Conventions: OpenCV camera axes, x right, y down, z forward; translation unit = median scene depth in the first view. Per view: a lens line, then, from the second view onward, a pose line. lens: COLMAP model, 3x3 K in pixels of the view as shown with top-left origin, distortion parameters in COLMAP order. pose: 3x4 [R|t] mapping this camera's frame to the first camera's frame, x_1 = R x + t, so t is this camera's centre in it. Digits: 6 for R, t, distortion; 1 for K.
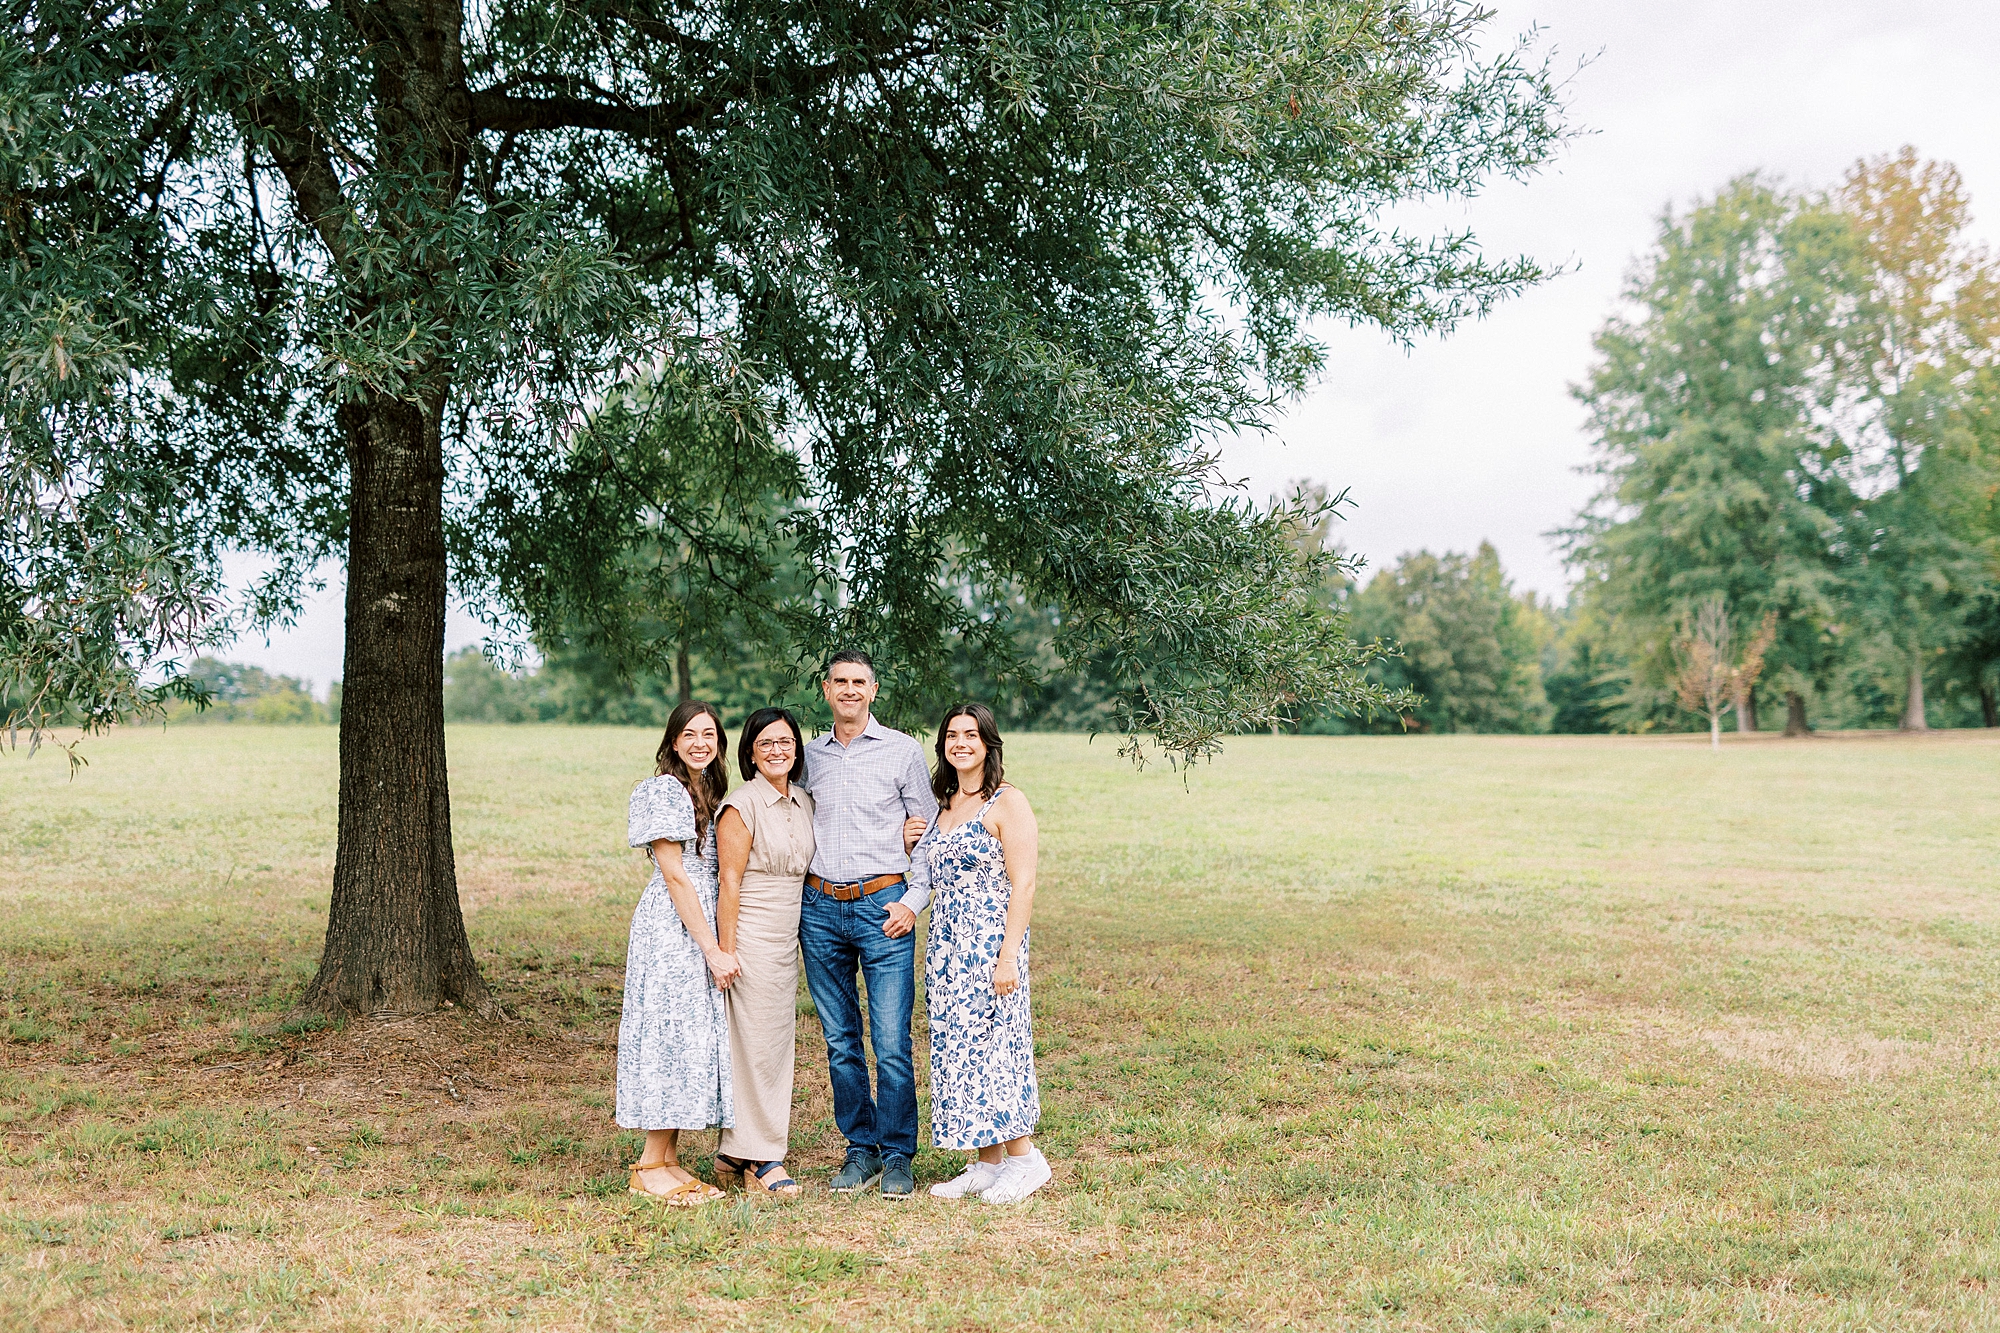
lens RADIAL K [[2865.8, 0, 993.4], [0, 2865.8, 694.1], [0, 0, 1]] dist [-0.013452, 0.076347]
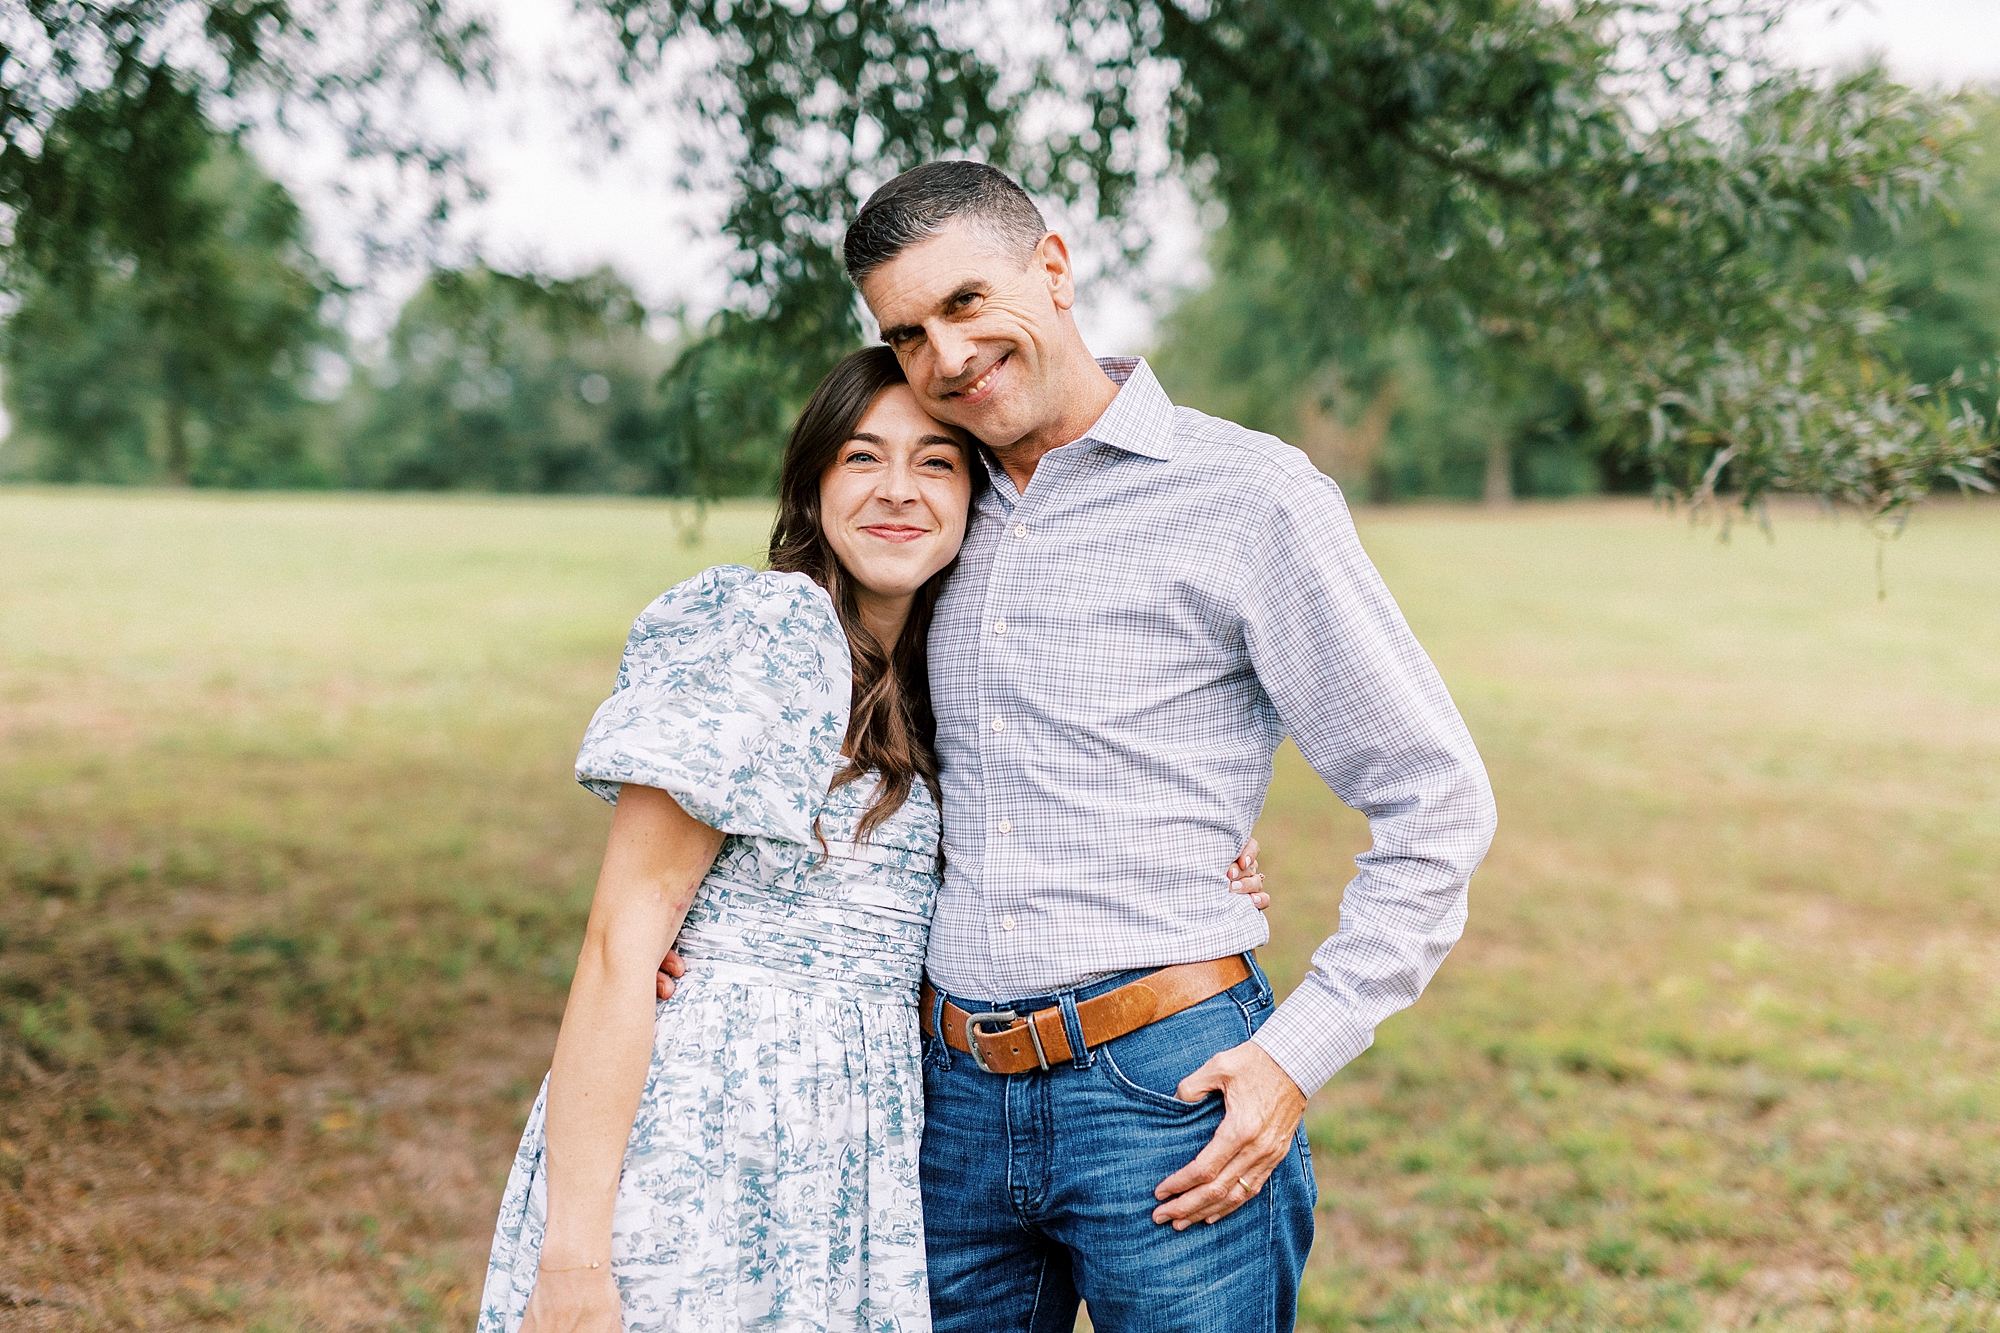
lens RADIAL K [[2798.7, 0, 998.2], [0, 2798.7, 668.0], [0, 0, 1]] dist [0.008056, 0.041474]
pose [[0.982800, -0.005963, 0.184576, -0.023536], [-0.007050, 0.997539, 0.069764, 0.003400], [-0.184537, -0.069866, 0.980339, 0.124371]]
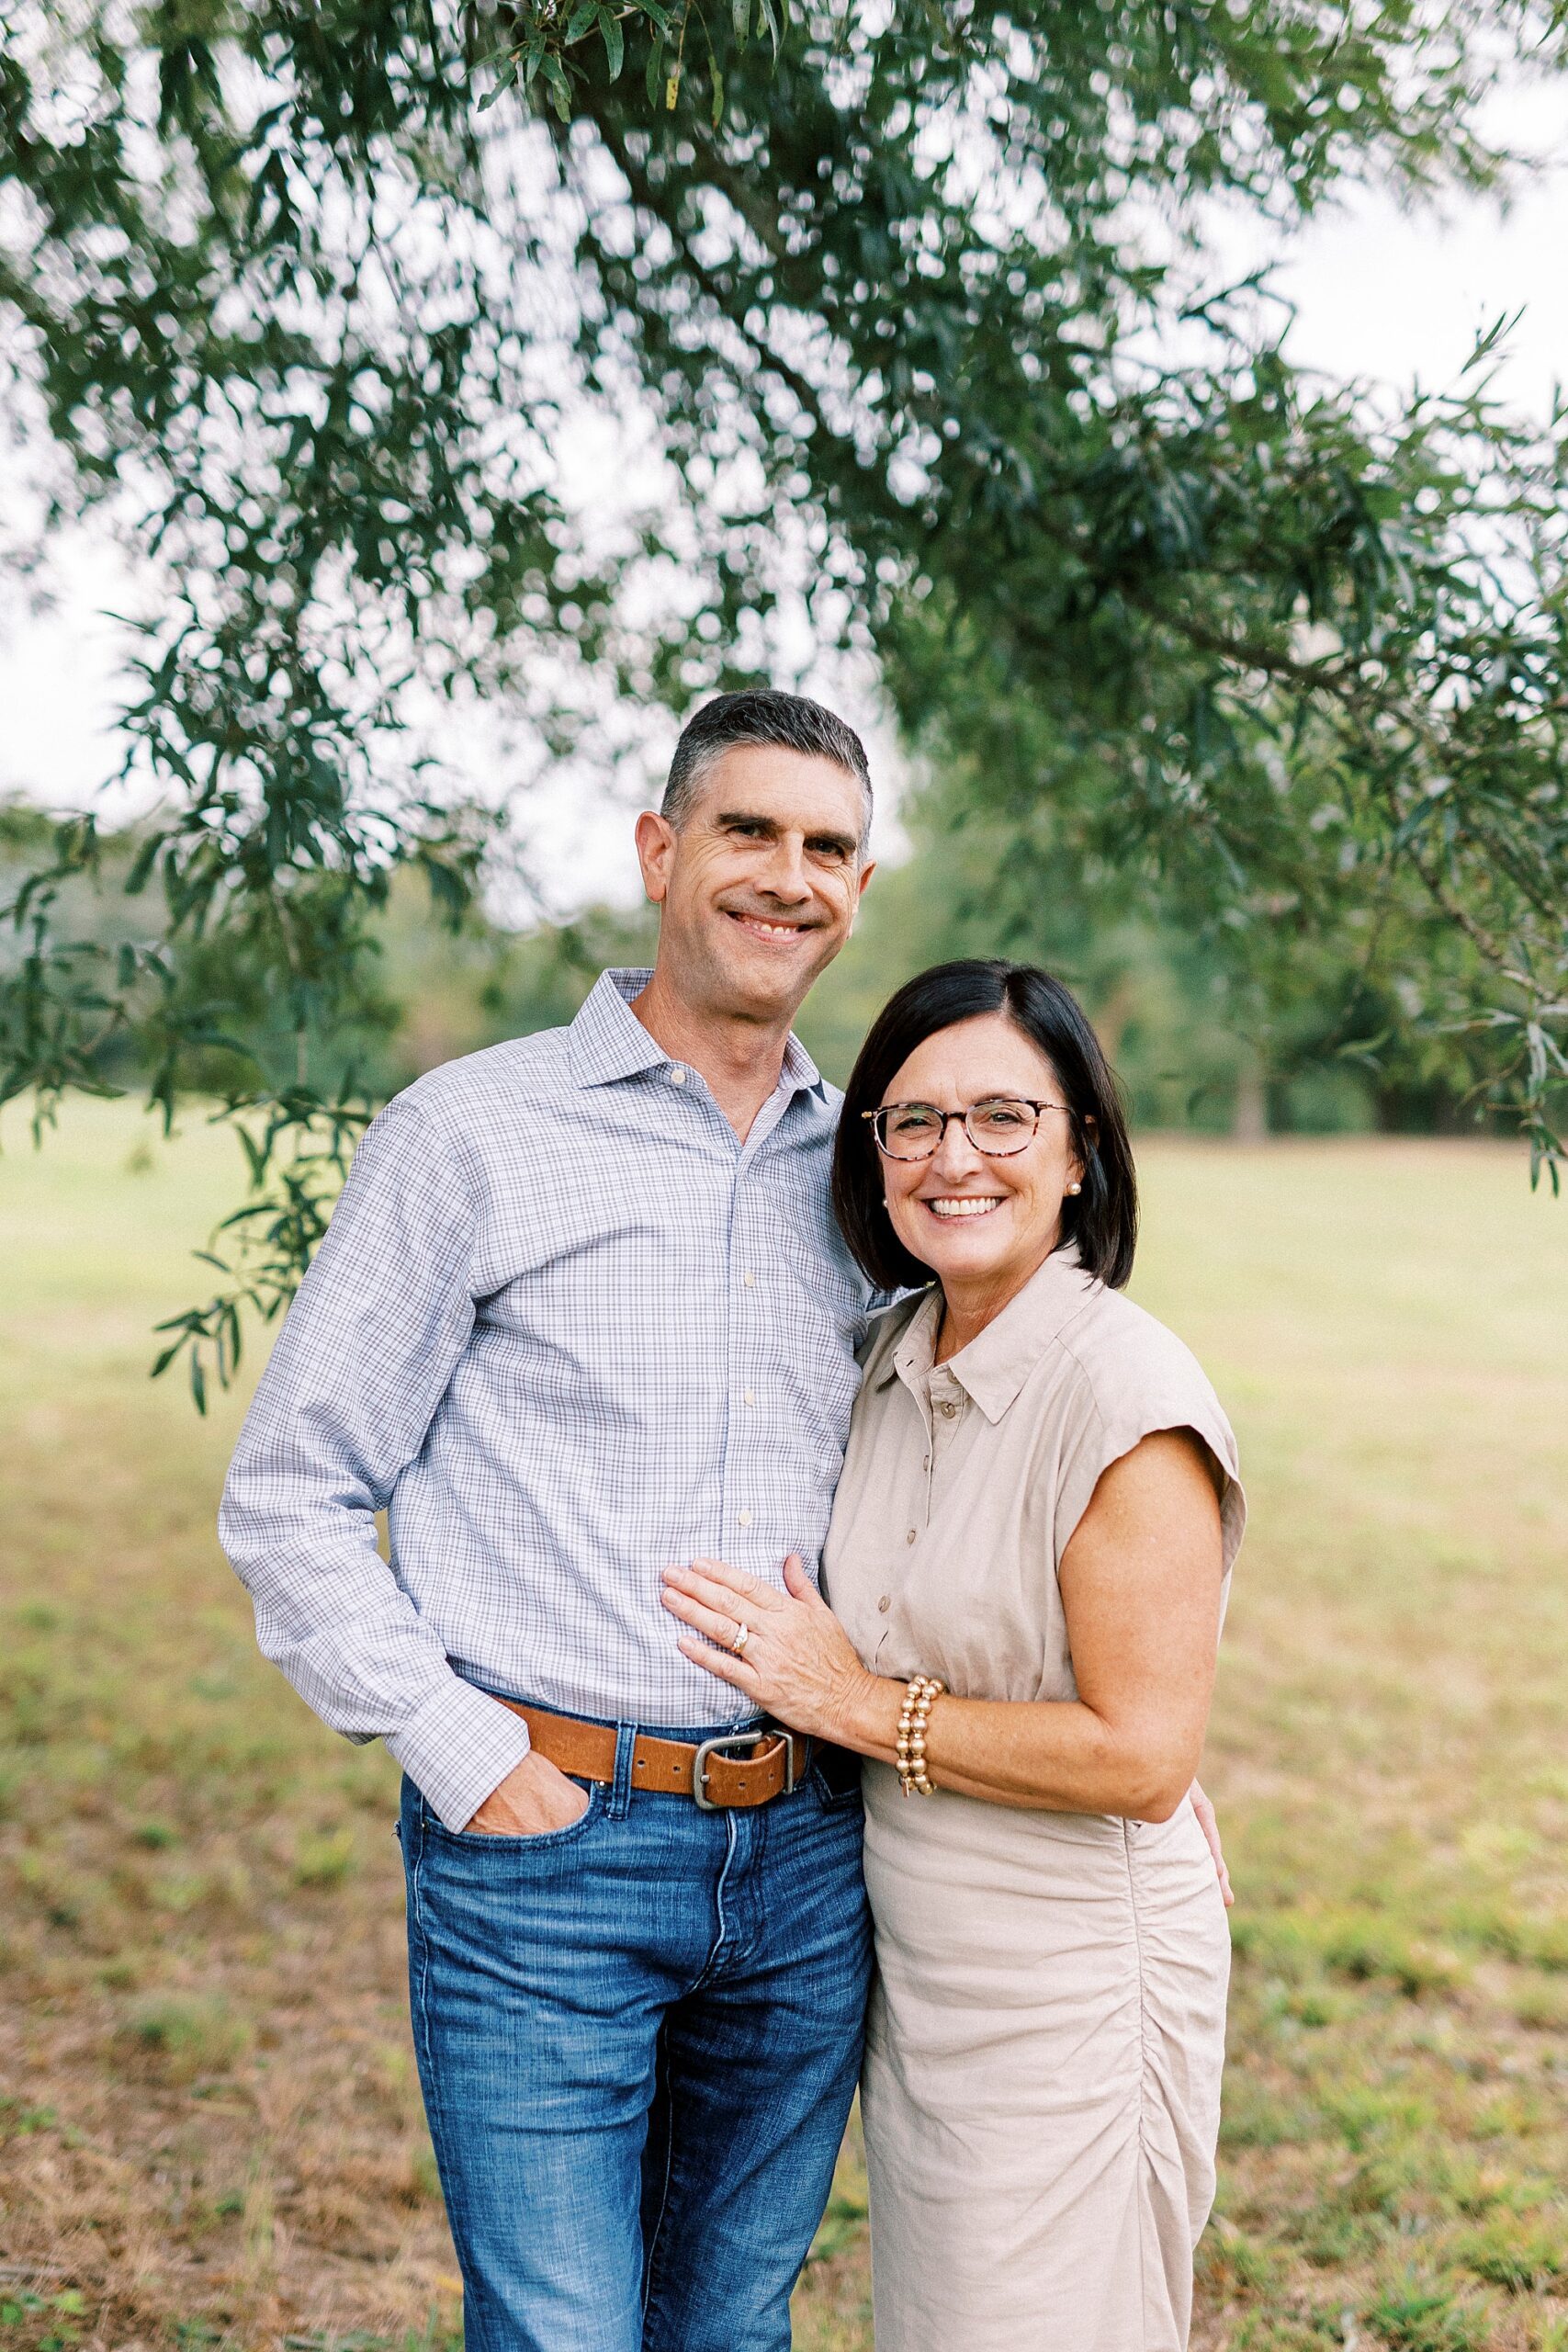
lens RADIAL K [[3397.7, 0, 781.0], [0, 3397.7, 1184.9], [0, 0, 1]] dist [0.001445, 0.051489]
pose [[0.973824, 0.037137, 0.224249, -0.016789], [-0.044920, 0.998549, 0.029707, 0.003056], [-0.222820, -0.039003, 0.974079, 0.143812]]
